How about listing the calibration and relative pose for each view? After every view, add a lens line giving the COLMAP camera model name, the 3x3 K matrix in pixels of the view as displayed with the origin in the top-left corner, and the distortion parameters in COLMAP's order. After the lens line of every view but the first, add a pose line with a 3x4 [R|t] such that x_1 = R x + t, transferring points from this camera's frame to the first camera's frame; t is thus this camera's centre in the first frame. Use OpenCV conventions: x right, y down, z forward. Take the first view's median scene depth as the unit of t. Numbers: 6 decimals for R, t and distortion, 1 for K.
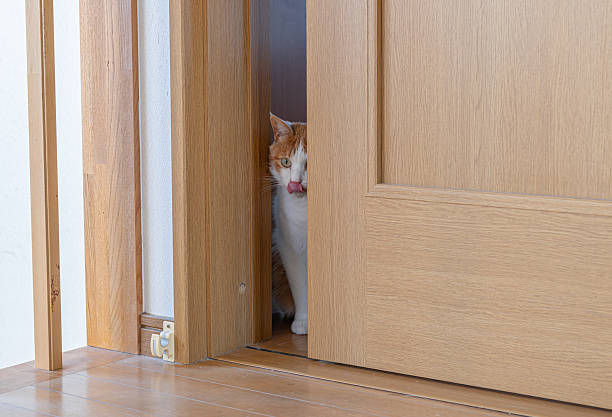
lens RADIAL K [[1263.6, 0, 307.2], [0, 1263.6, 182.5], [0, 0, 1]] dist [0.026412, -0.085505]
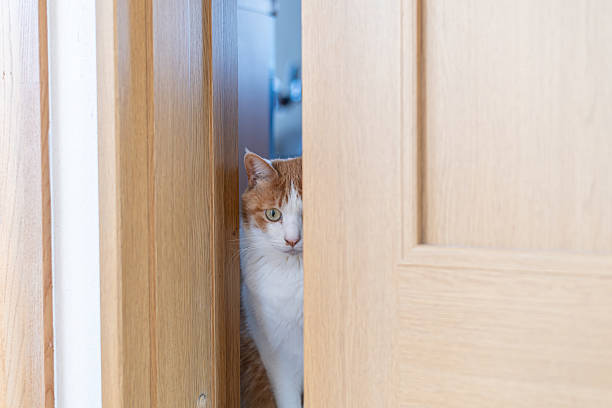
lens RADIAL K [[970.1, 0, 298.7], [0, 970.1, 206.1], [0, 0, 1]] dist [0.006889, -0.030603]
pose [[0.995509, -0.006788, 0.094427, -0.050585], [0.012395, 0.998185, -0.058926, 0.009198], [-0.093856, 0.059832, 0.993786, 0.483511]]
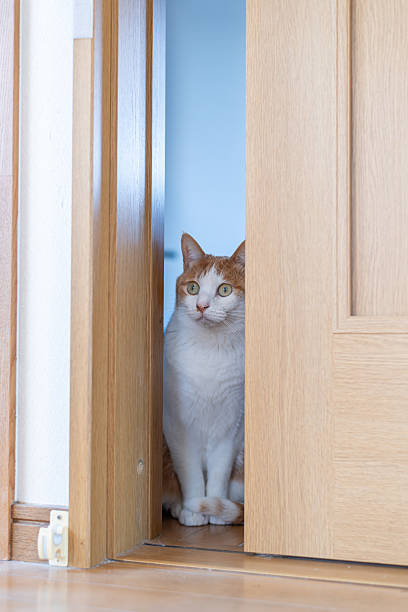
lens RADIAL K [[970.1, 0, 174.5], [0, 970.1, 308.2], [0, 0, 1]] dist [0.006889, -0.030603]
pose [[0.966369, 0.015321, 0.256702, -0.194791], [0.019232, 0.991122, -0.131554, 0.069791], [-0.256438, 0.132067, 0.957496, 0.432801]]
